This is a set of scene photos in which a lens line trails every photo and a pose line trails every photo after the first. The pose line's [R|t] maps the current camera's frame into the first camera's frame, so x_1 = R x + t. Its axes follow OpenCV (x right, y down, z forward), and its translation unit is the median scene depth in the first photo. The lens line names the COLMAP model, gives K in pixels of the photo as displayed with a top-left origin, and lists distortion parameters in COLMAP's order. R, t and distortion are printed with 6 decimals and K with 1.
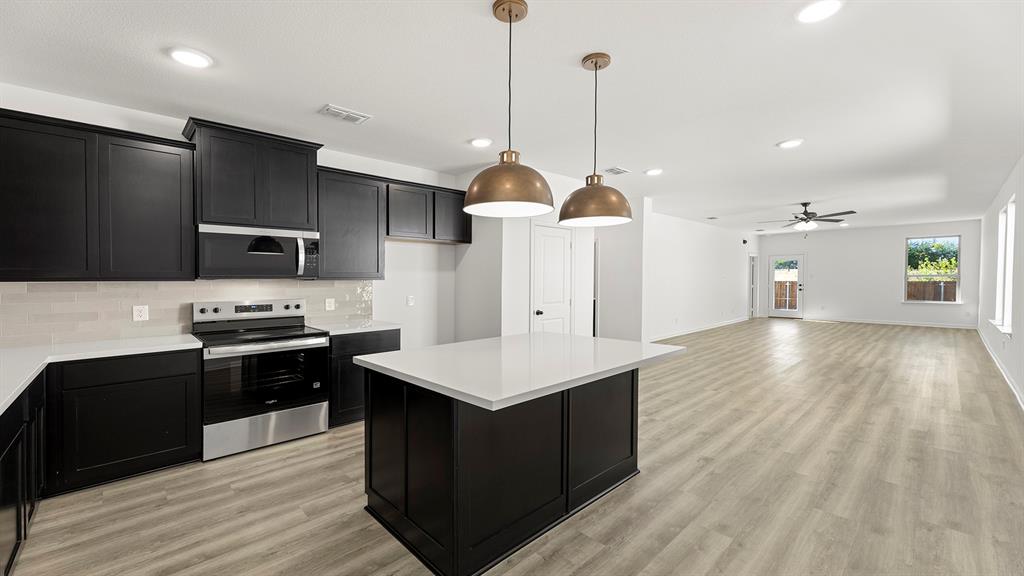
lens RADIAL K [[416.9, 0, 512.0], [0, 416.9, 288.0], [0, 0, 1]] dist [0.000174, -0.000009]
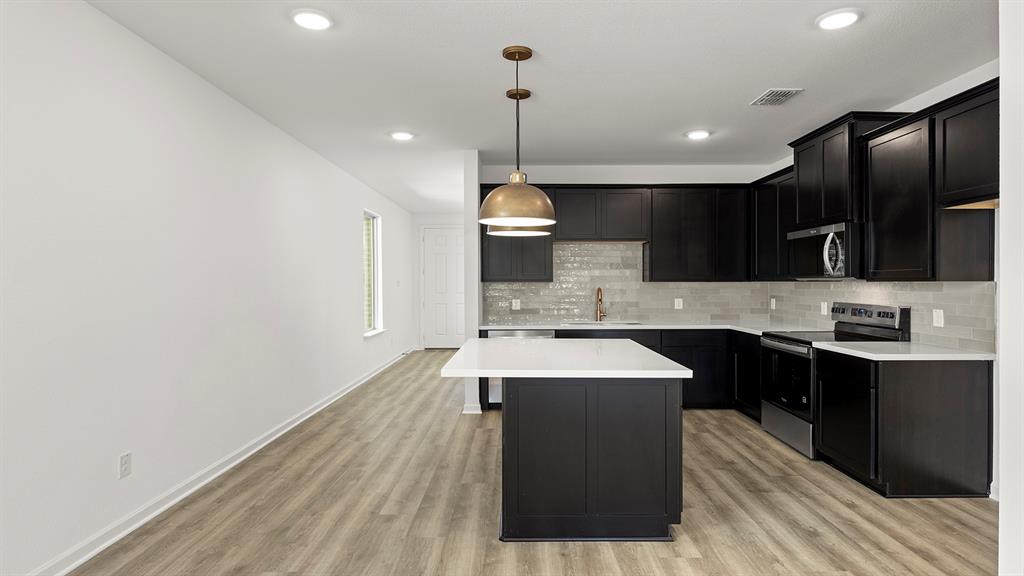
lens RADIAL K [[526.1, 0, 512.0], [0, 526.1, 288.0], [0, 0, 1]] dist [-0.000635, -0.000143]
pose [[-0.687013, 0.013706, -0.726516, 1.176245], [-0.007192, 0.999645, 0.025660, -0.046195], [0.726610, 0.022853, -0.686670, 1.998964]]
